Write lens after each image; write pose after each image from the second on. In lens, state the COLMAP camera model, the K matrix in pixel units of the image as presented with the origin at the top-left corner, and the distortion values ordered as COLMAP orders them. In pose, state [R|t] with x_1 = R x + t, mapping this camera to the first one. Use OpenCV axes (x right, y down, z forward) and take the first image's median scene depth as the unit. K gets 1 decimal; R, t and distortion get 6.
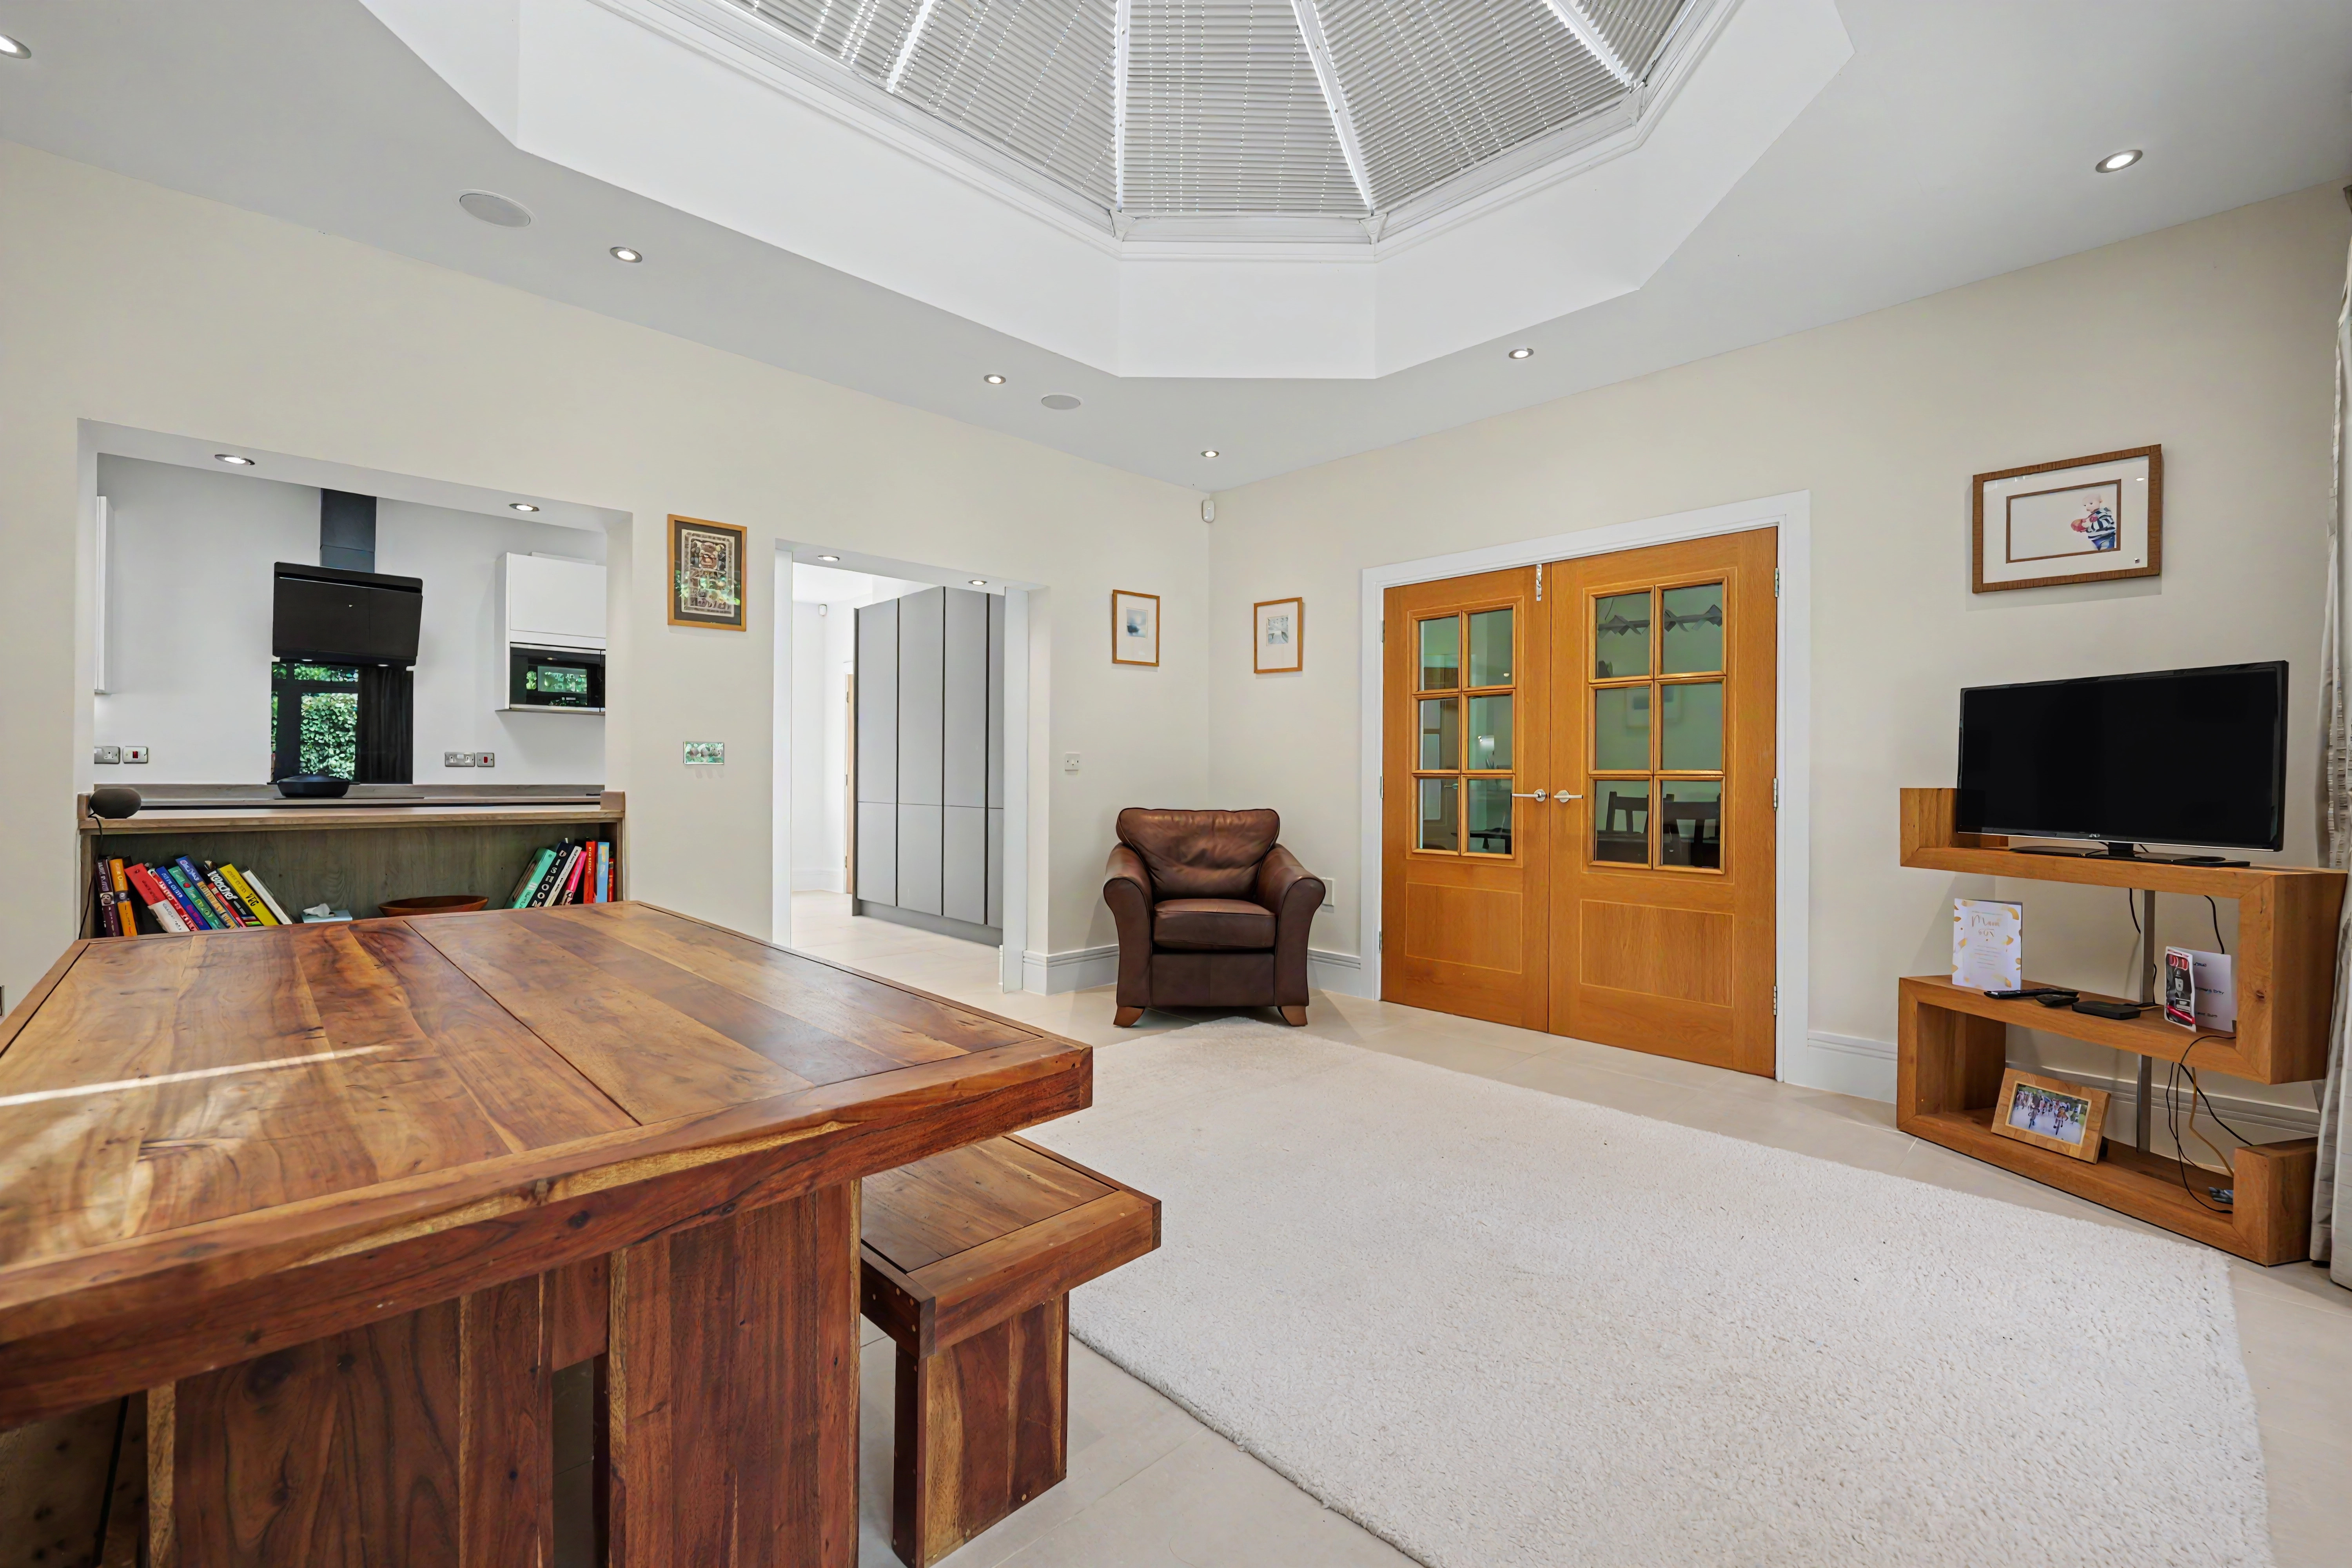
lens RADIAL K [[960.0, 0, 1183.3], [0, 960.0, 778.2], [0, 0, 1]] dist [0.000725, -0.000125]
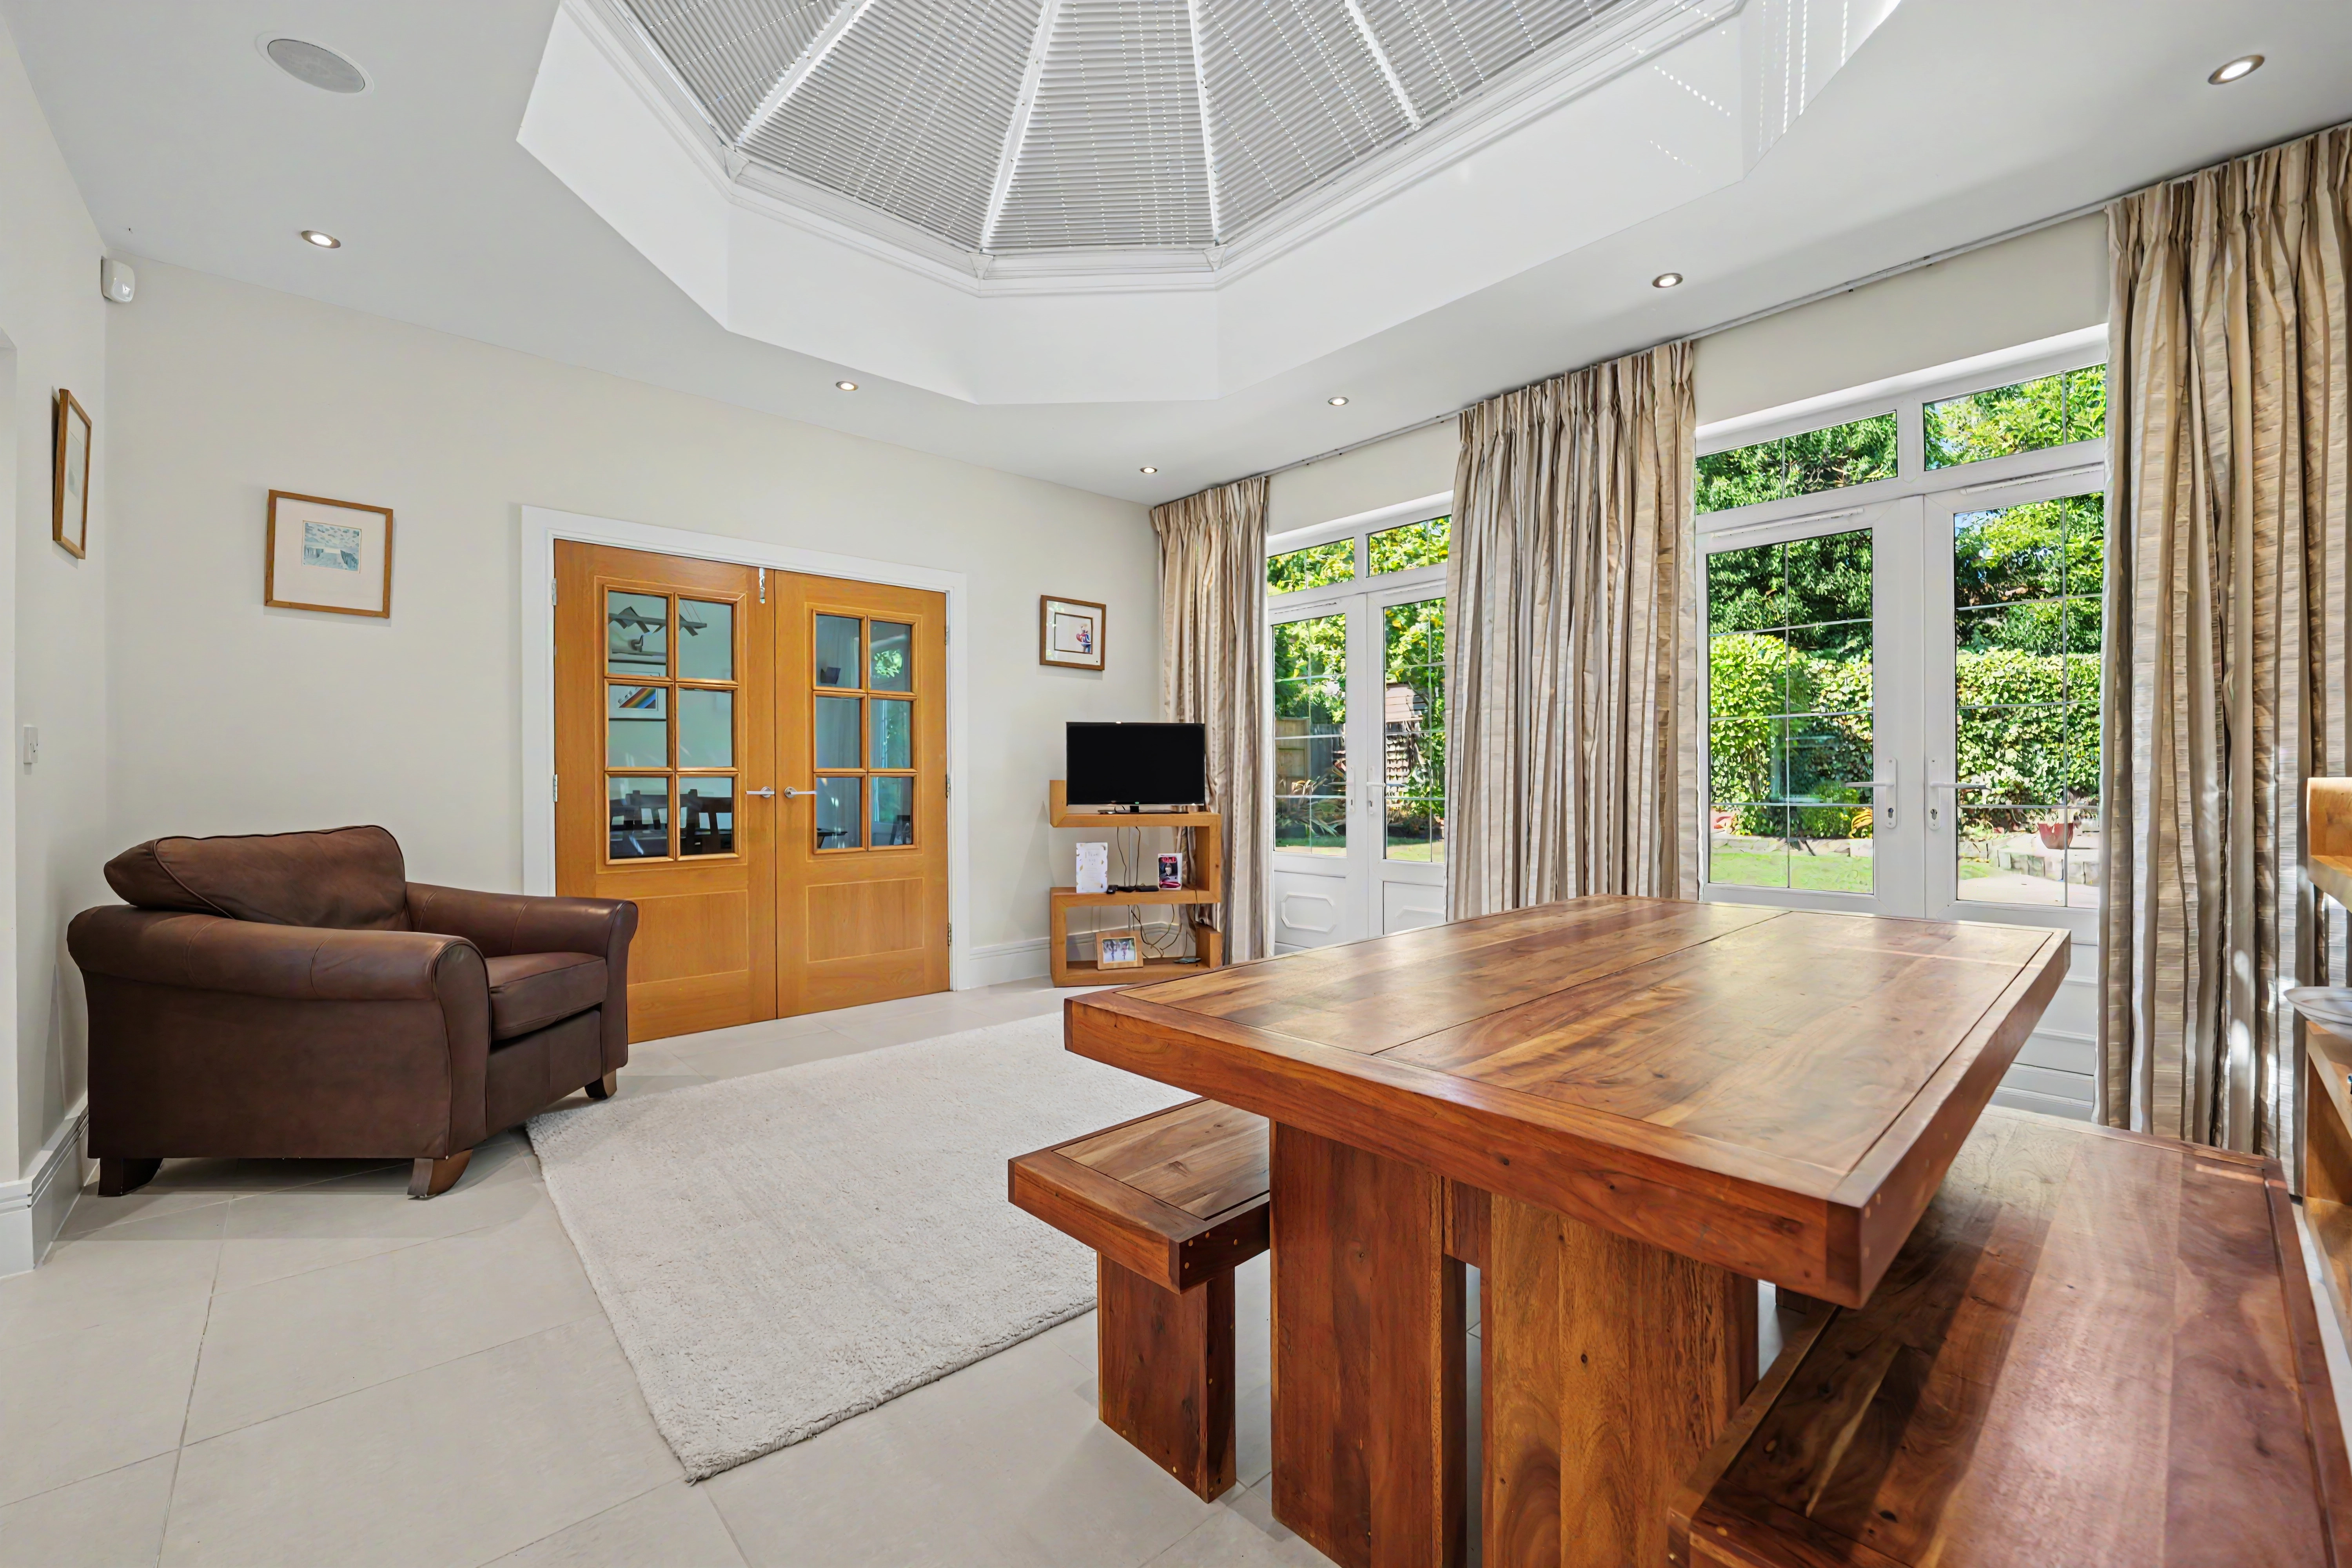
lens RADIAL K [[960.0, 0, 1184.2], [0, 960.0, 774.4], [0, 0, 1]] dist [0.000725, -0.000125]
pose [[0.044286, -0.001133, 0.999018, -0.725791], [0.006302, 0.999980, 0.000855, 0.000678], [-0.998999, 0.006258, 0.044292, 0.574544]]
